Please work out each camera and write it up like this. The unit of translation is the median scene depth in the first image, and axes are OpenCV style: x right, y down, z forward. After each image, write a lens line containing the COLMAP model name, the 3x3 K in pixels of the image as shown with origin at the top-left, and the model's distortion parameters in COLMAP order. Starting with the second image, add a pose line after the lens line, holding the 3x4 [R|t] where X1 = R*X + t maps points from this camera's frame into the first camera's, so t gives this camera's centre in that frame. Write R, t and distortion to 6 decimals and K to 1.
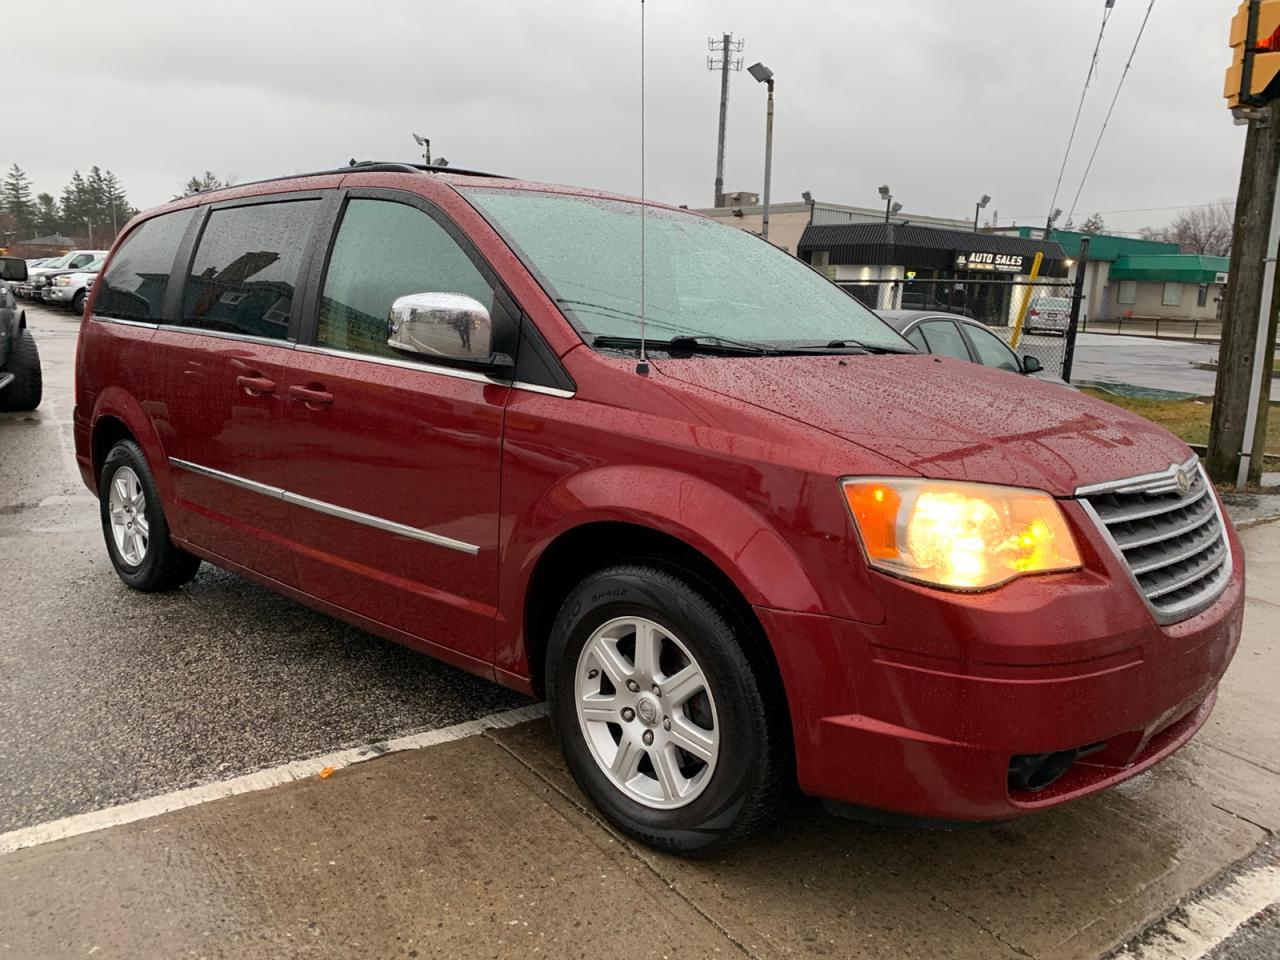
lens RADIAL K [[982.0, 0, 639.9], [0, 982.0, 469.6], [0, 0, 1]] dist [0.023064, -0.016123]
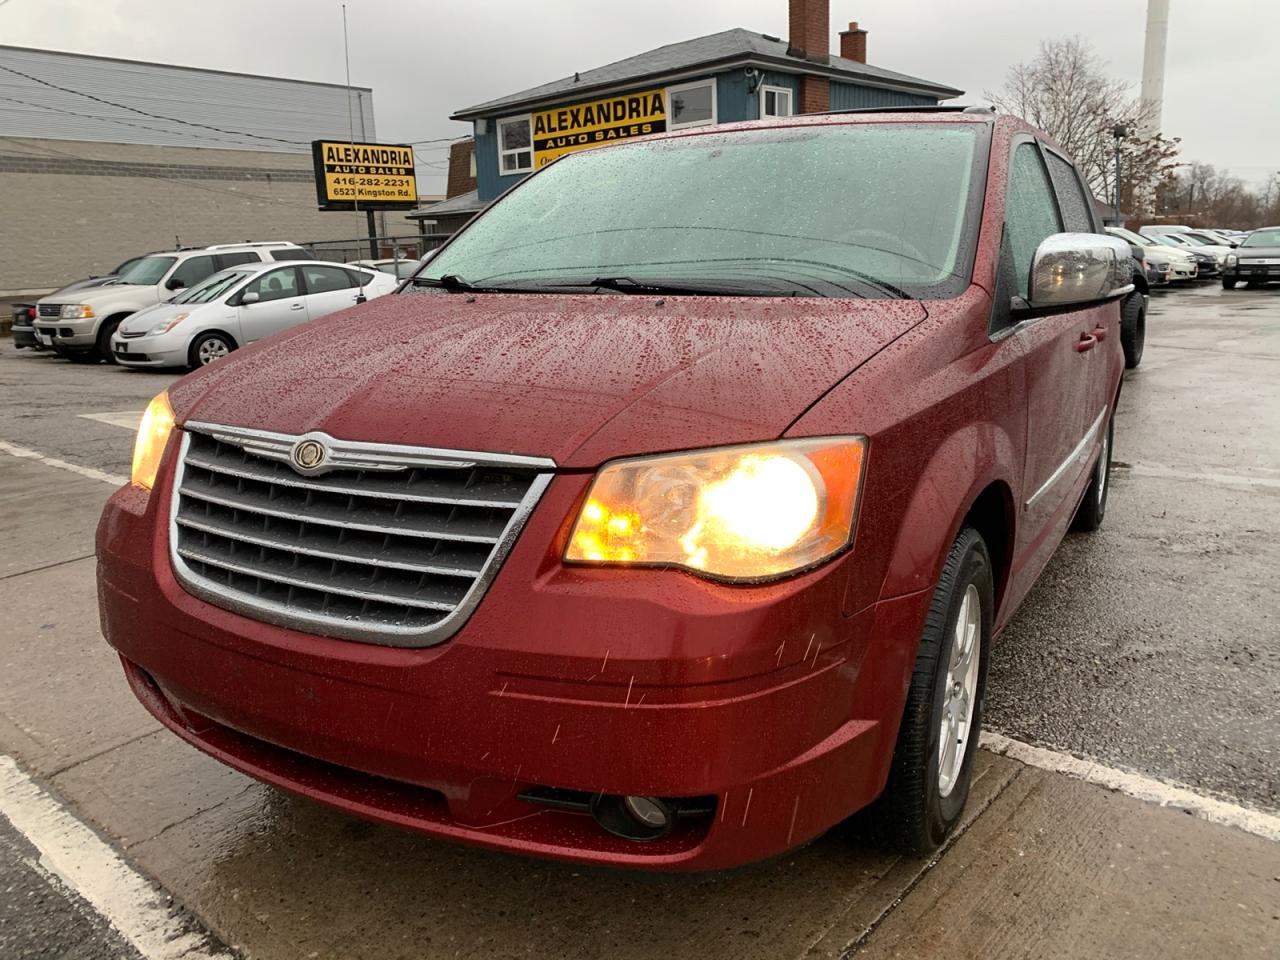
lens RADIAL K [[982.0, 0, 645.8], [0, 982.0, 485.1], [0, 0, 1]] dist [0.023064, -0.016123]
pose [[0.216884, 0.179172, -0.959614, 0.151018], [-0.137351, 0.978834, 0.151718, -0.012994], [0.966486, 0.098899, 0.236903, 0.123279]]
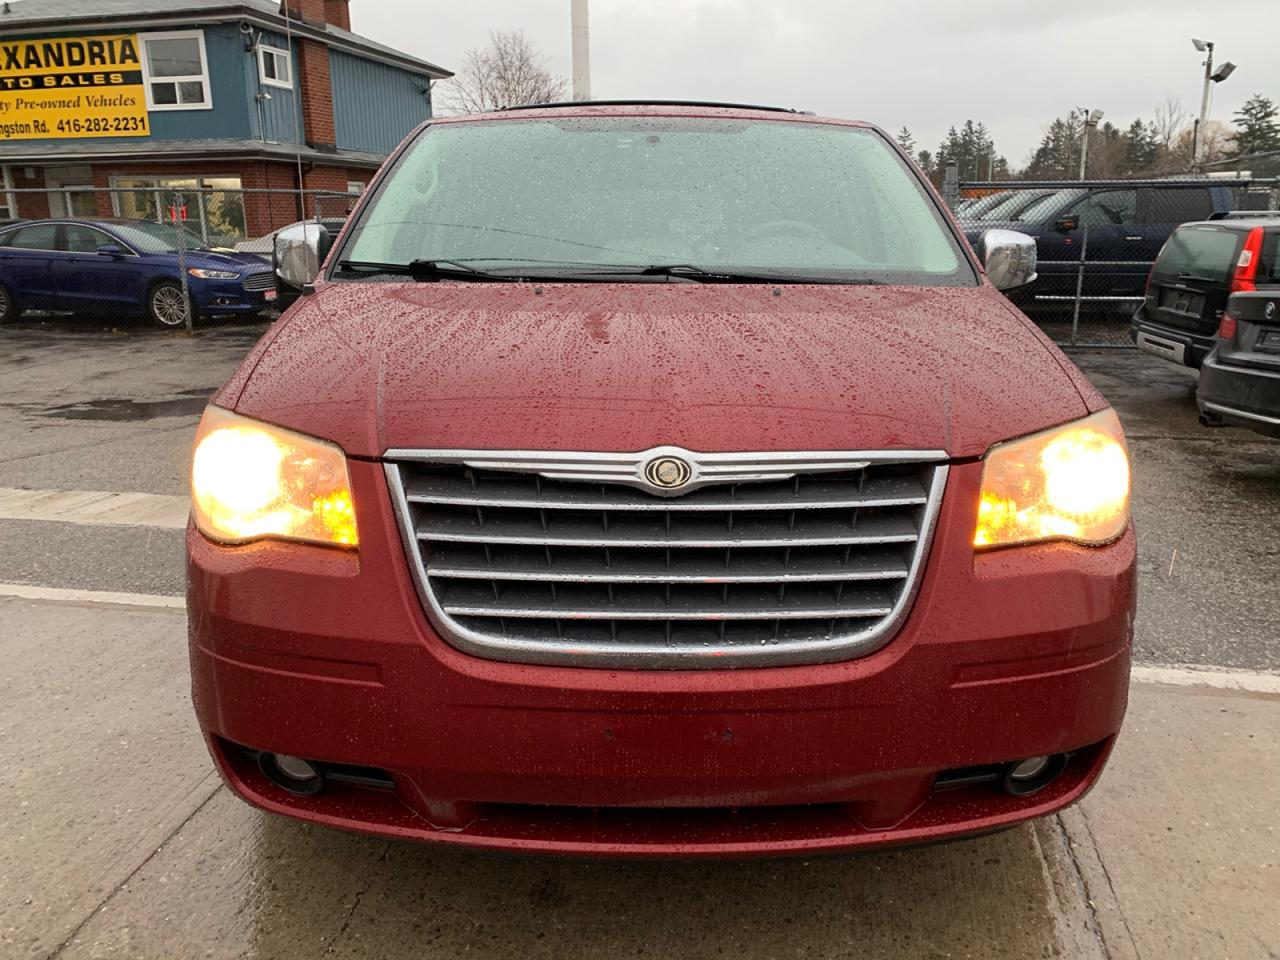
lens RADIAL K [[982.0, 0, 645.4], [0, 982.0, 479.7], [0, 0, 1]] dist [0.023064, -0.016123]
pose [[0.682559, 0.145358, -0.716229, 0.115438], [-0.099471, 0.989378, 0.105999, -0.005946], [0.724029, -0.001107, 0.689768, 0.062594]]
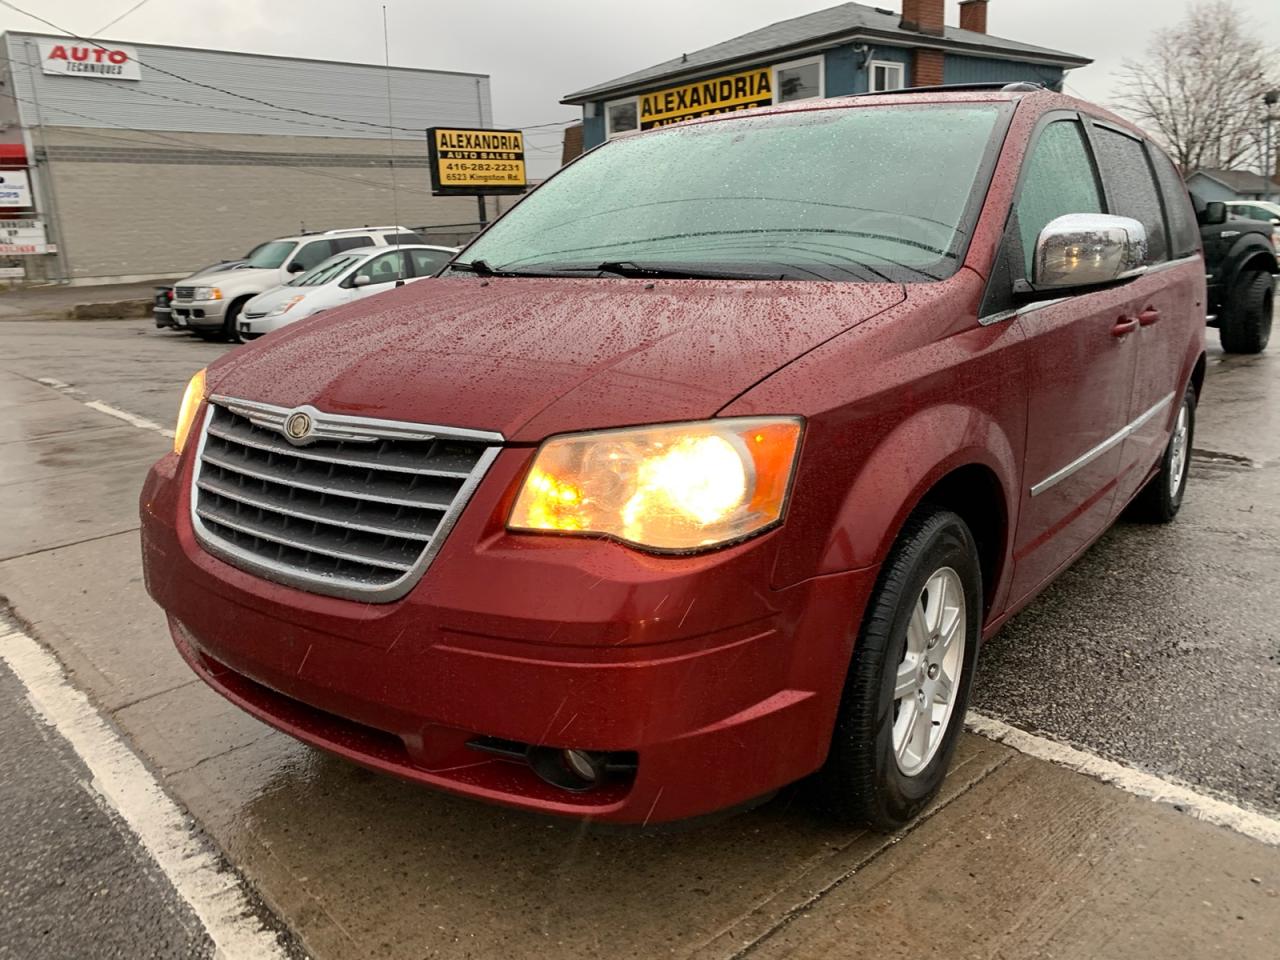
lens RADIAL K [[982.0, 0, 629.0], [0, 982.0, 478.0], [0, 0, 1]] dist [0.023064, -0.016123]
pose [[0.087100, 0.193993, -0.977129, 0.157800], [-0.138068, 0.973741, 0.181013, -0.015118], [0.986585, 0.119144, 0.111597, 0.136112]]
